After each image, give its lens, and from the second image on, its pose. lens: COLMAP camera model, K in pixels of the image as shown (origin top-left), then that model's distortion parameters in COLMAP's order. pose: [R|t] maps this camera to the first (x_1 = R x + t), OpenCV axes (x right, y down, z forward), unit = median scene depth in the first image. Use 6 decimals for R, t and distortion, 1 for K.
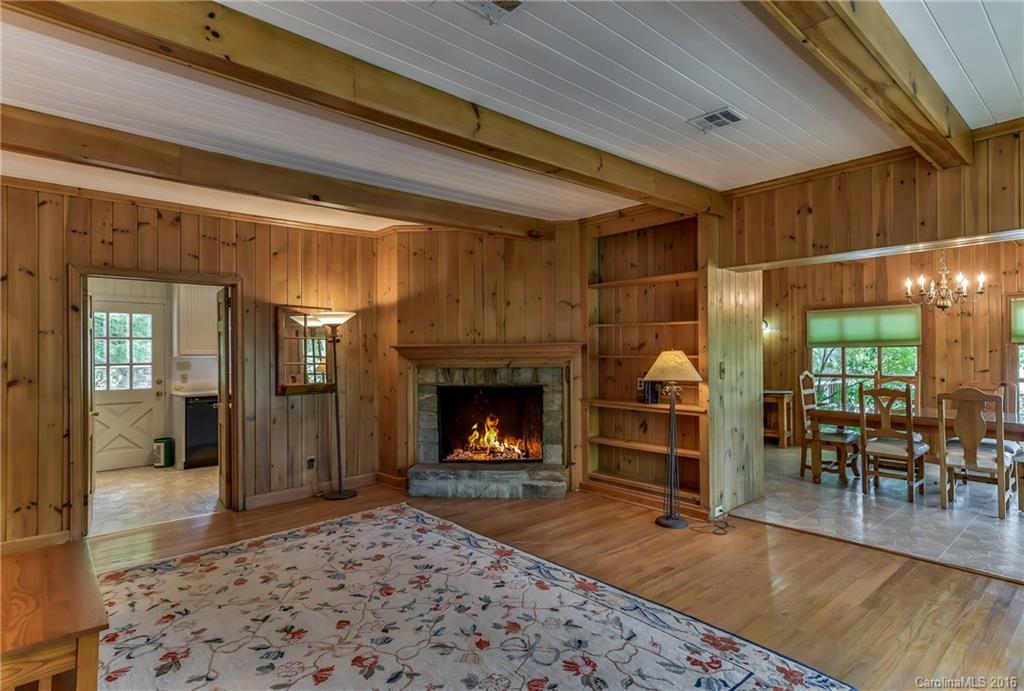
lens RADIAL K [[535.3, 0, 506.4], [0, 535.3, 352.0], [0, 0, 1]] dist [0.019904, 0.000531]
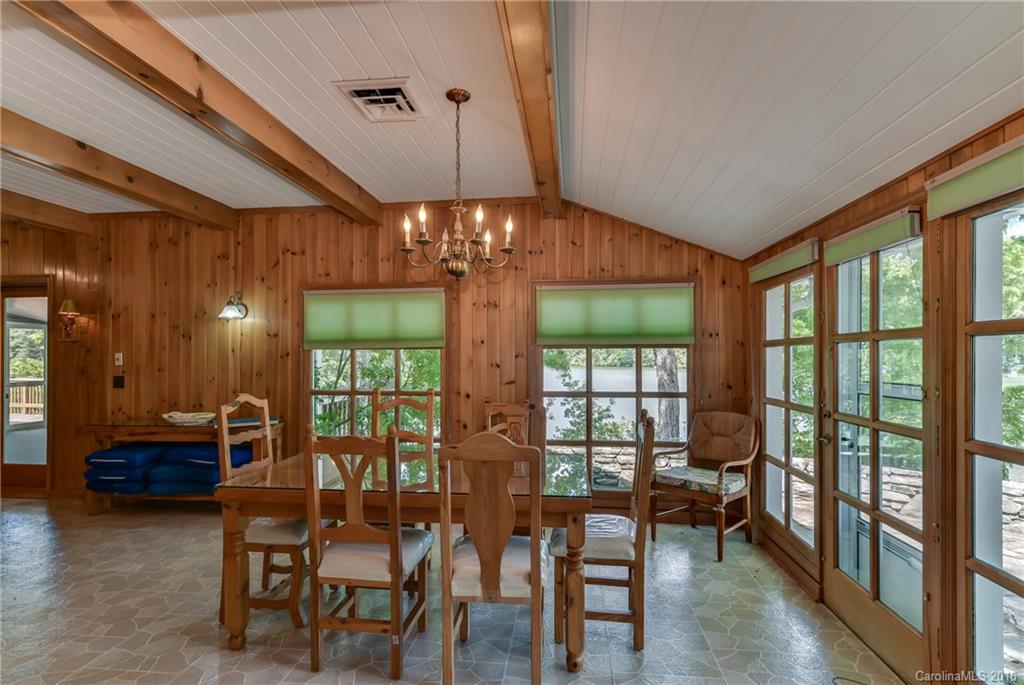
lens RADIAL K [[510.6, 0, 514.5], [0, 510.6, 351.3], [0, 0, 1]] dist [0.000037, 0.000002]
pose [[0.741690, 0.012592, 0.670625, 0.664314], [-0.005847, 0.999907, -0.012309, 0.000957], [-0.670717, 0.005208, 0.741695, 0.765279]]
